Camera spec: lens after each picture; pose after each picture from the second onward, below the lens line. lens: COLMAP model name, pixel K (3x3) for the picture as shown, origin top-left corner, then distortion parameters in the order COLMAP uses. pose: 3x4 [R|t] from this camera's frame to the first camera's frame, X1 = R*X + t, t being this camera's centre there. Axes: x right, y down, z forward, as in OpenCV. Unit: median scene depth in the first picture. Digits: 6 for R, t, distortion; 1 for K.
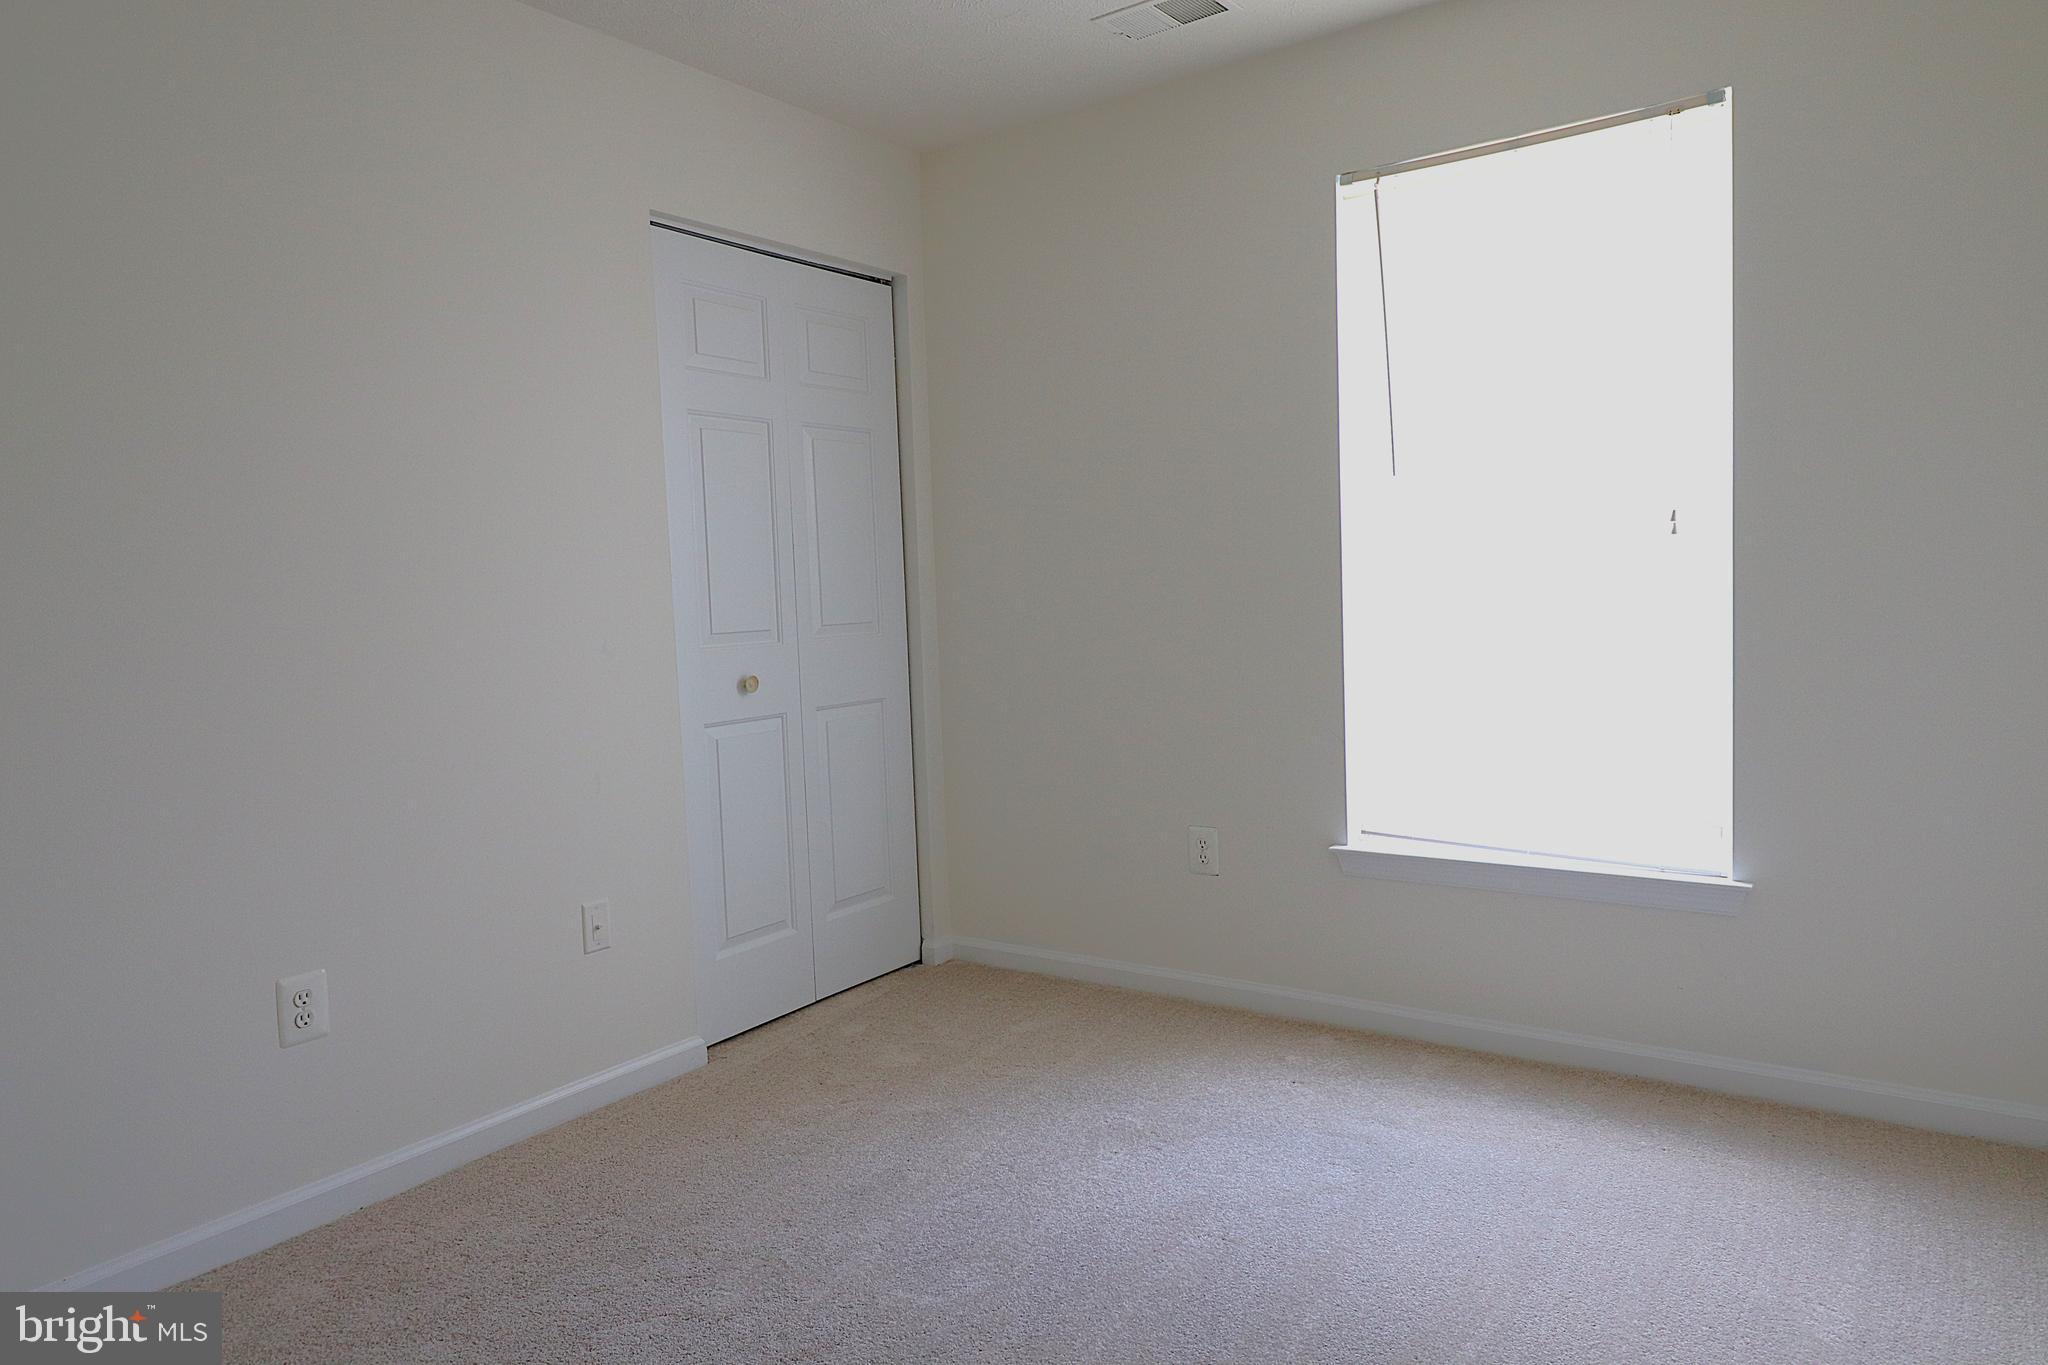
lens RADIAL K [[1304.0, 0, 1022.3], [0, 1304.0, 684.7], [0, 0, 1]] dist [0.009388, 0.001347]
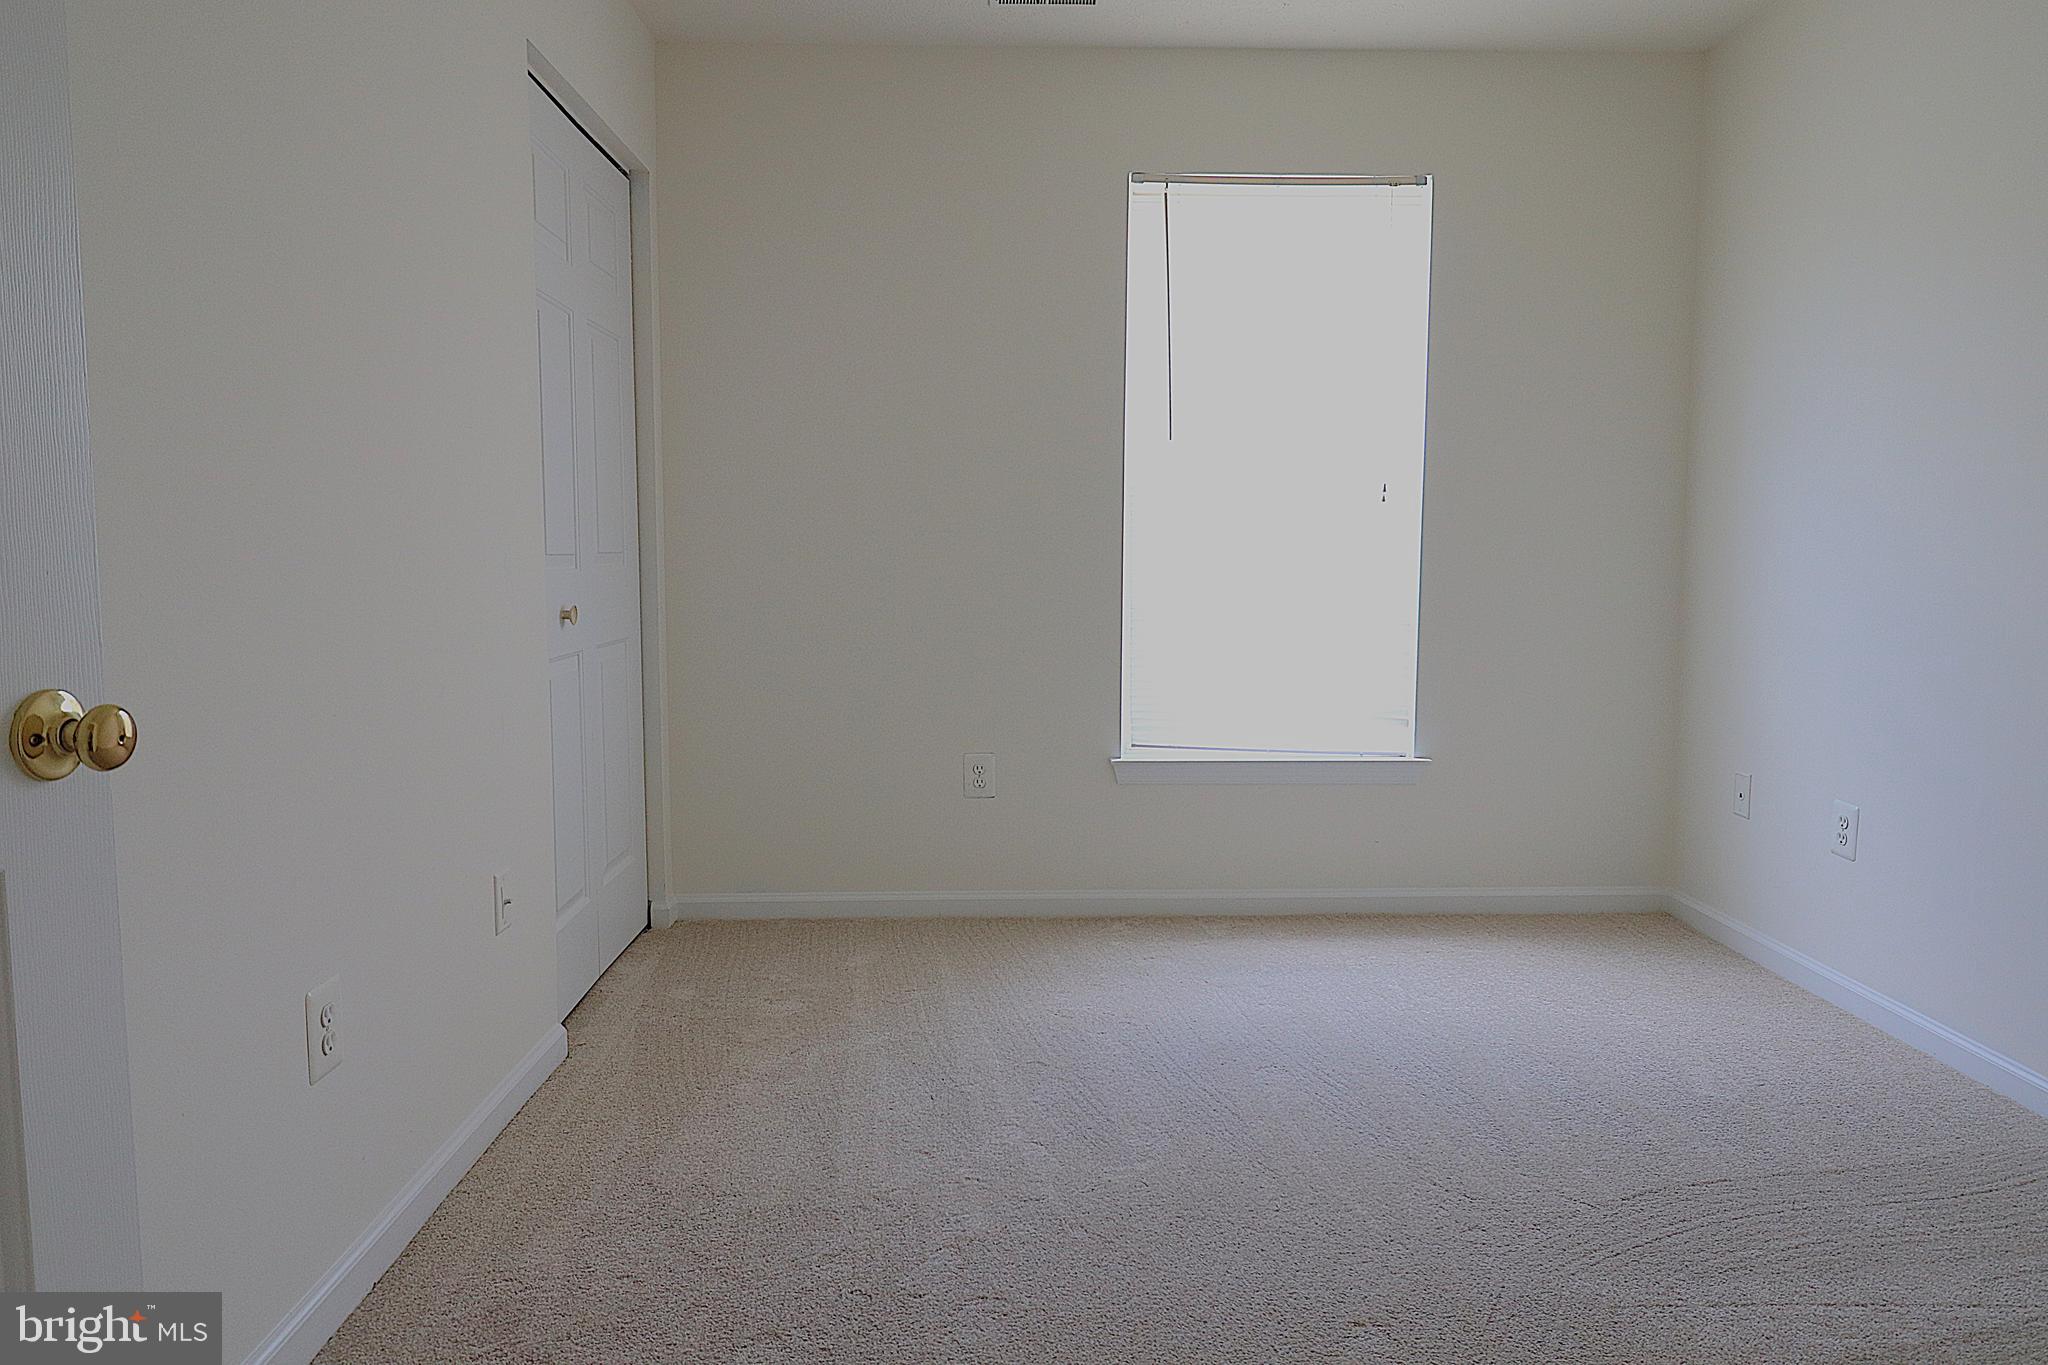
lens RADIAL K [[1304.0, 0, 1020.9], [0, 1304.0, 676.9], [0, 0, 1]] dist [0.009388, 0.001347]
pose [[0.798432, -0.020882, 0.601722, -0.519510], [0.015735, 0.999781, 0.013818, 0.034928], [-0.601879, -0.001565, 0.798586, 0.134512]]
